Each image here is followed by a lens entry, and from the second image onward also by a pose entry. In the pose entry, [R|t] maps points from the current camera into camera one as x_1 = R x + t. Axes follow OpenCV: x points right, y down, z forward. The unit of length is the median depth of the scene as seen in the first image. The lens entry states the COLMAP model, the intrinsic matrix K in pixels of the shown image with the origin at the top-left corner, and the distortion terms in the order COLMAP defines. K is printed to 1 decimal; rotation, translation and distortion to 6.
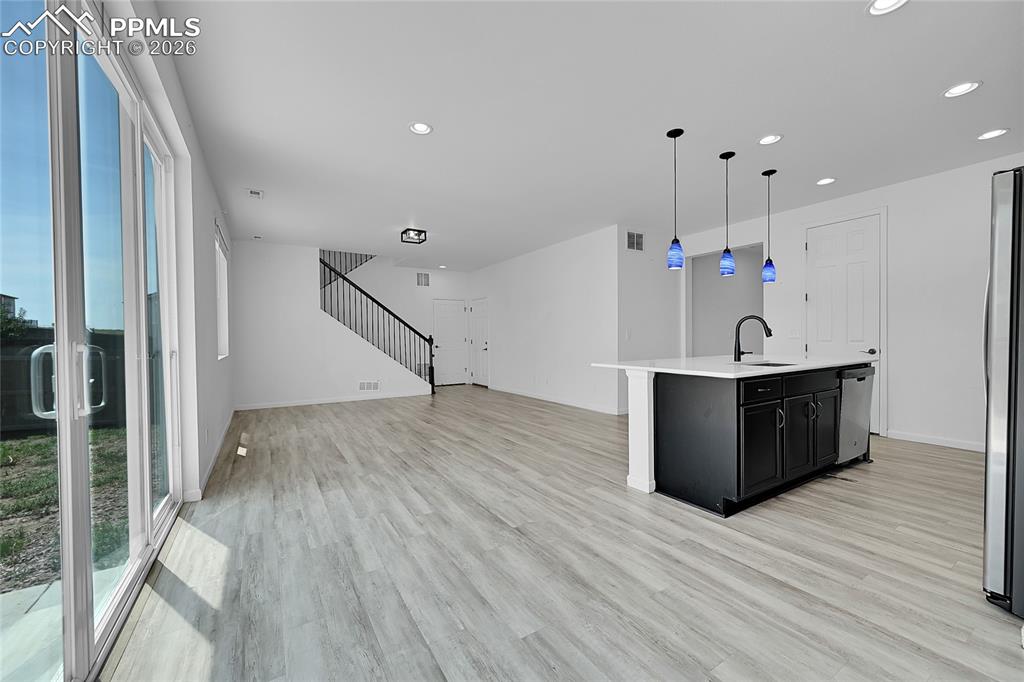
lens RADIAL K [[404.0, 0, 519.0], [0, 404.0, 345.5], [0, 0, 1]] dist [0.001110, 0.000156]
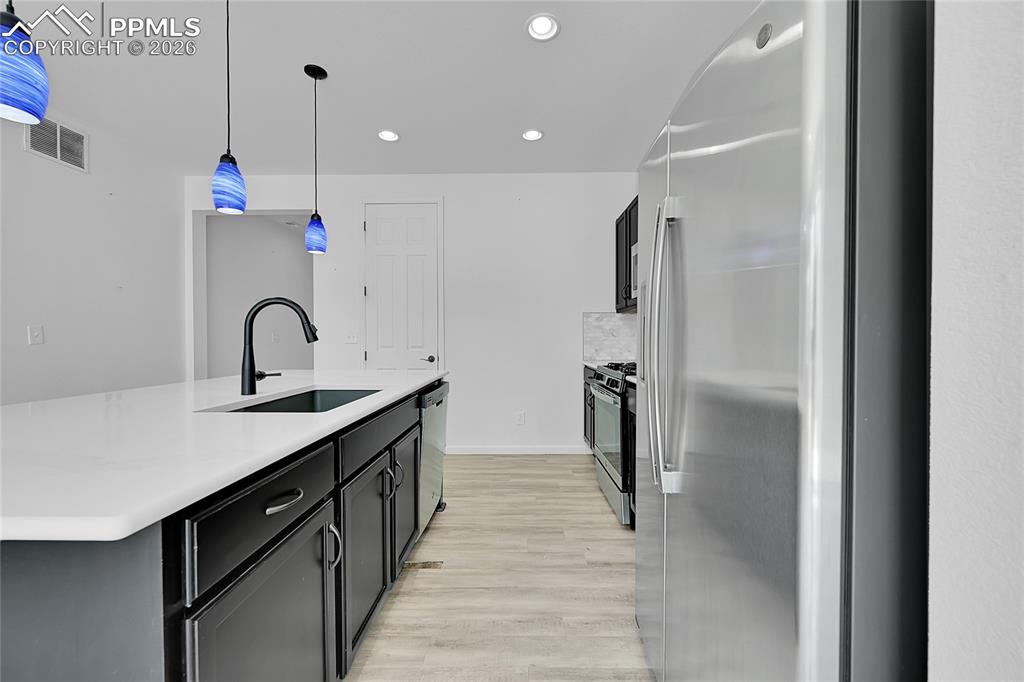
lens RADIAL K [[404.0, 0, 517.4], [0, 404.0, 345.2], [0, 0, 1]] dist [0.001110, 0.000156]
pose [[0.541679, 0.000253, 0.840585, 0.316047], [0.006492, 0.999969, -0.004484, -0.012919], [-0.840560, 0.007886, 0.541660, 0.485916]]
